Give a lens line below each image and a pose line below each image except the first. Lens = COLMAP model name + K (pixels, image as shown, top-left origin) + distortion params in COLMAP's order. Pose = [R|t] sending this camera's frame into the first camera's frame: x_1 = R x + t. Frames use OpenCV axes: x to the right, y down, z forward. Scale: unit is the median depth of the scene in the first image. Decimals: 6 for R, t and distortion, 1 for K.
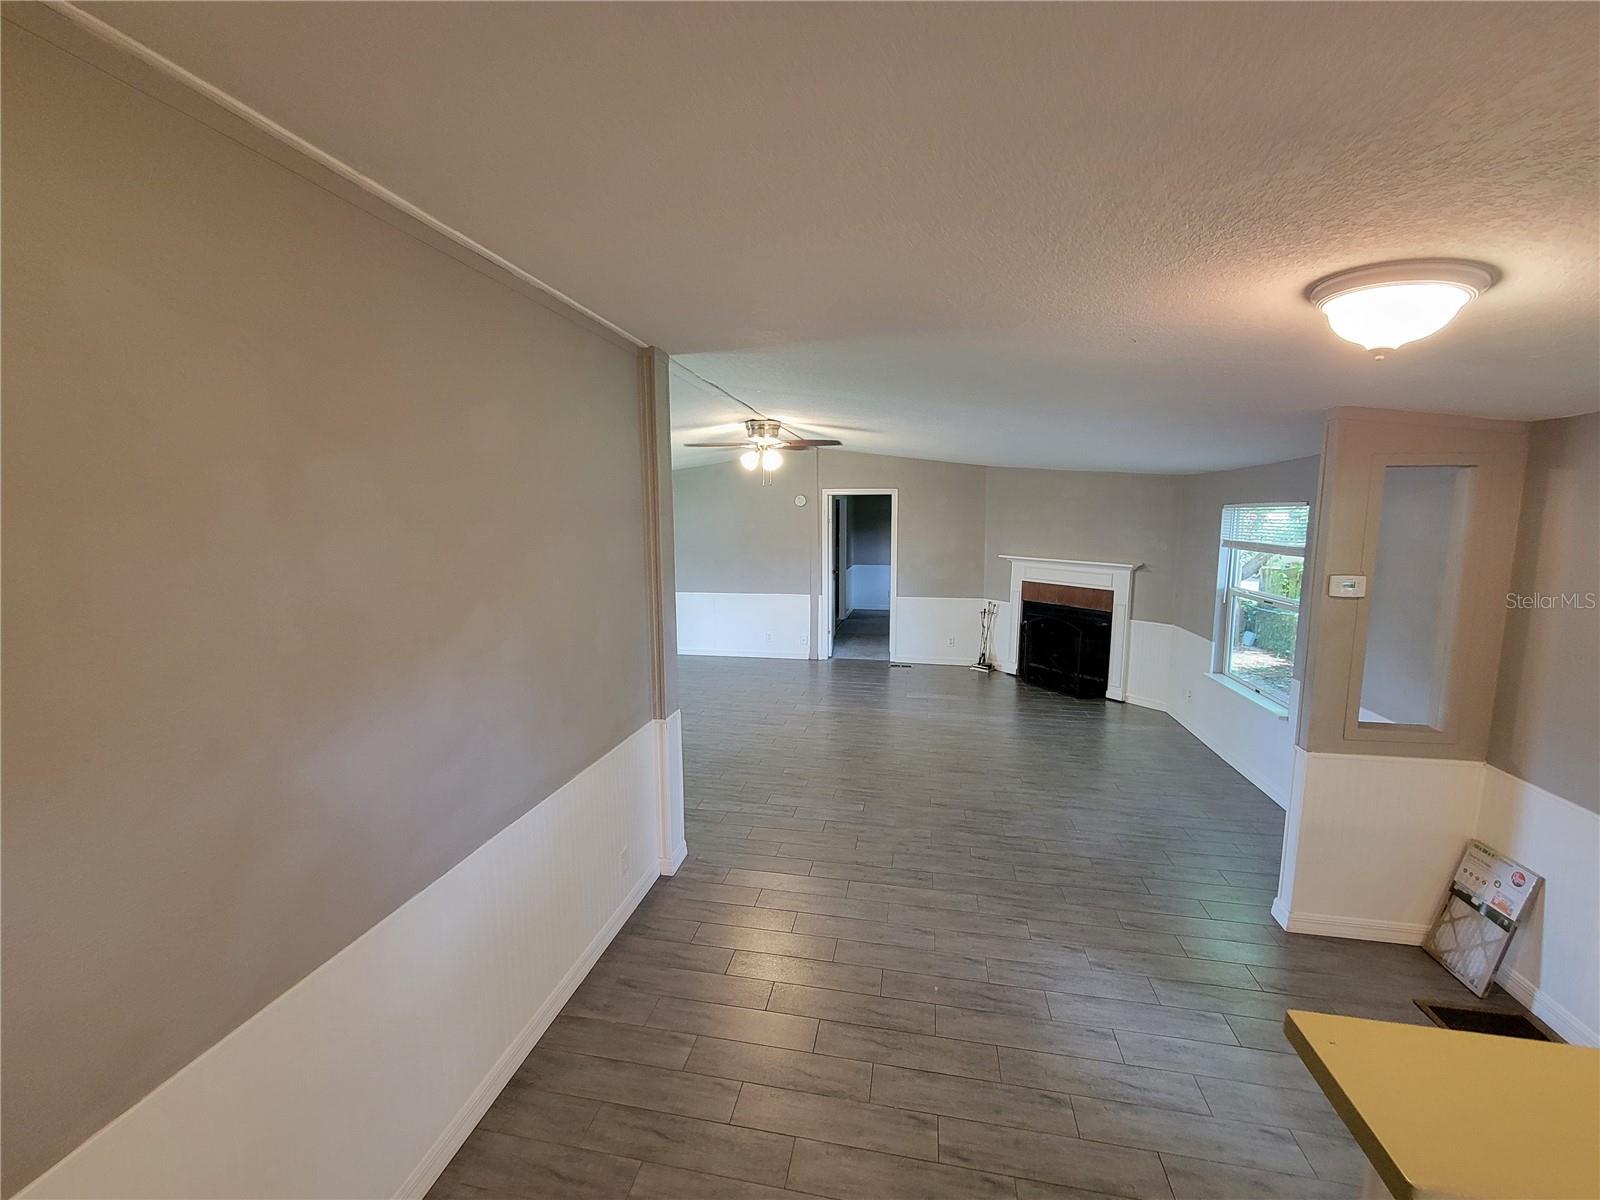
lens RADIAL K [[657.7, 0, 788.7], [0, 657.7, 593.6], [0, 0, 1]] dist [0.002522, 0.000114]
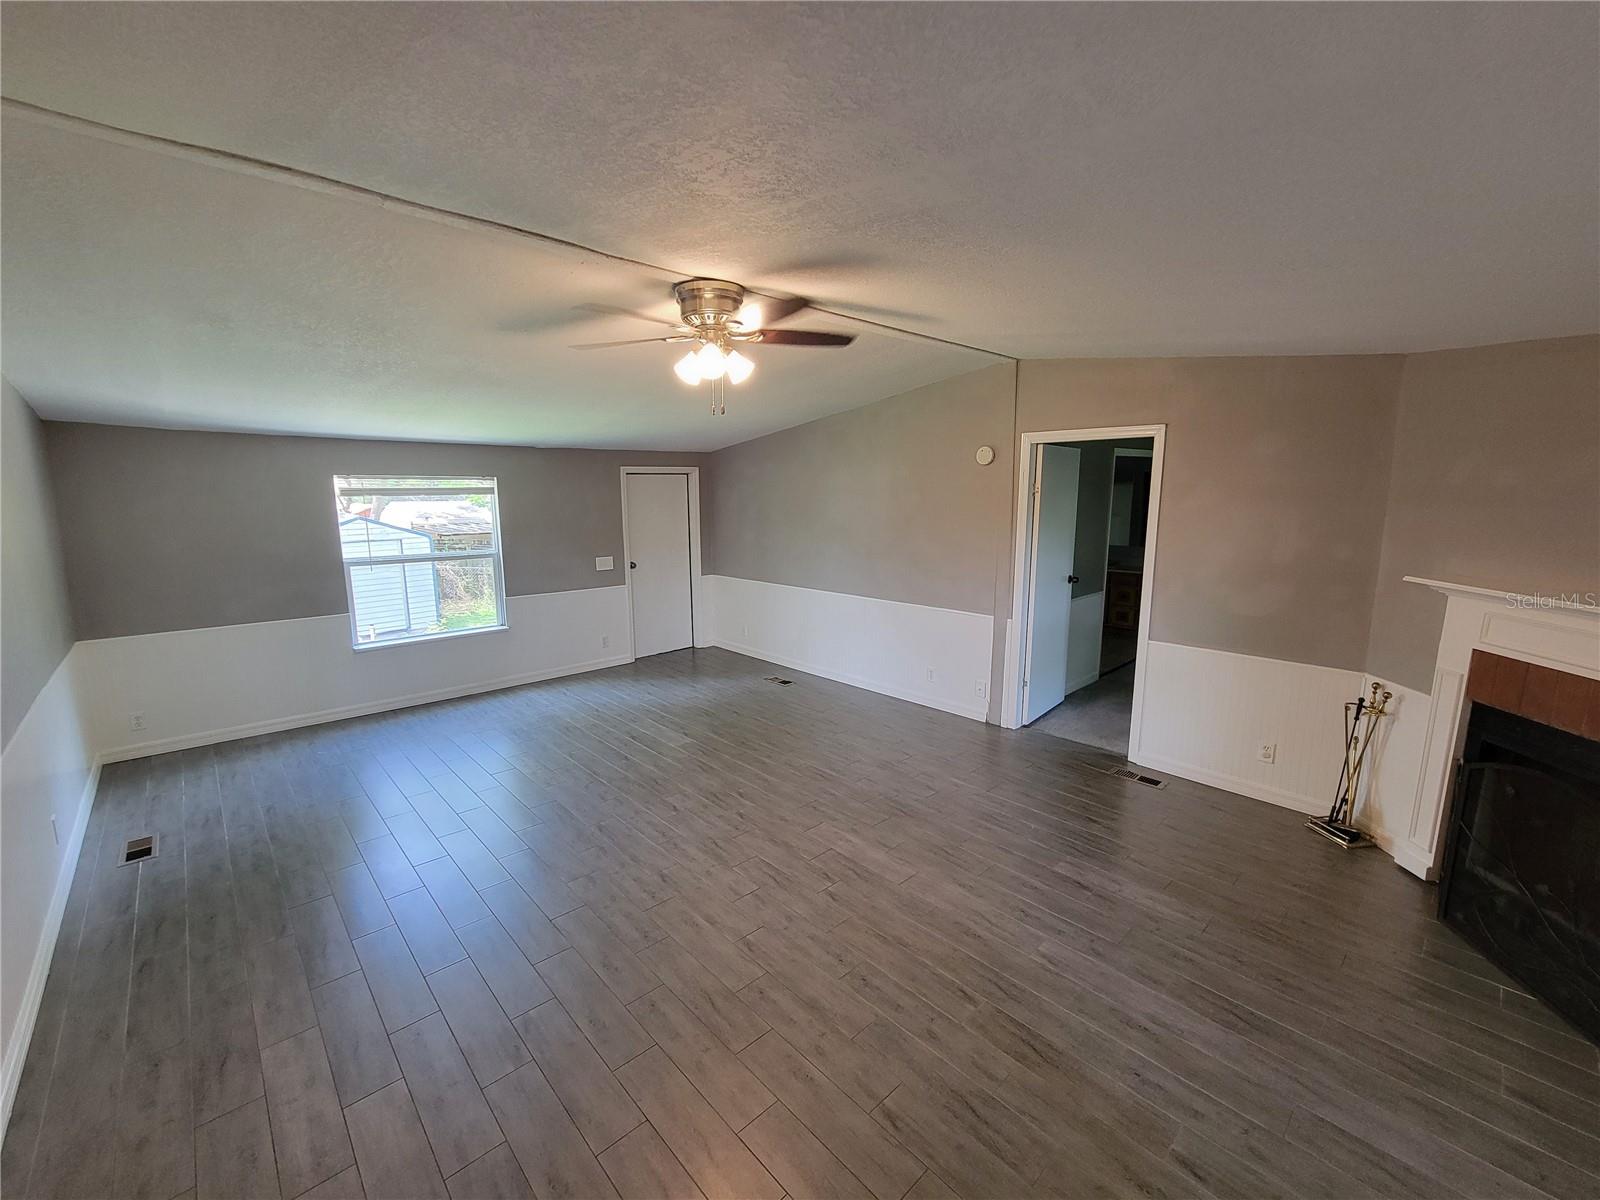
lens RADIAL K [[657.7, 0, 808.0], [0, 657.7, 591.0], [0, 0, 1]] dist [0.002522, 0.000114]
pose [[0.816712, 0.093208, -0.569467, 0.242354], [-0.075202, 0.995644, 0.055111, -0.042375], [0.572124, -0.002184, 0.820164, 0.445923]]
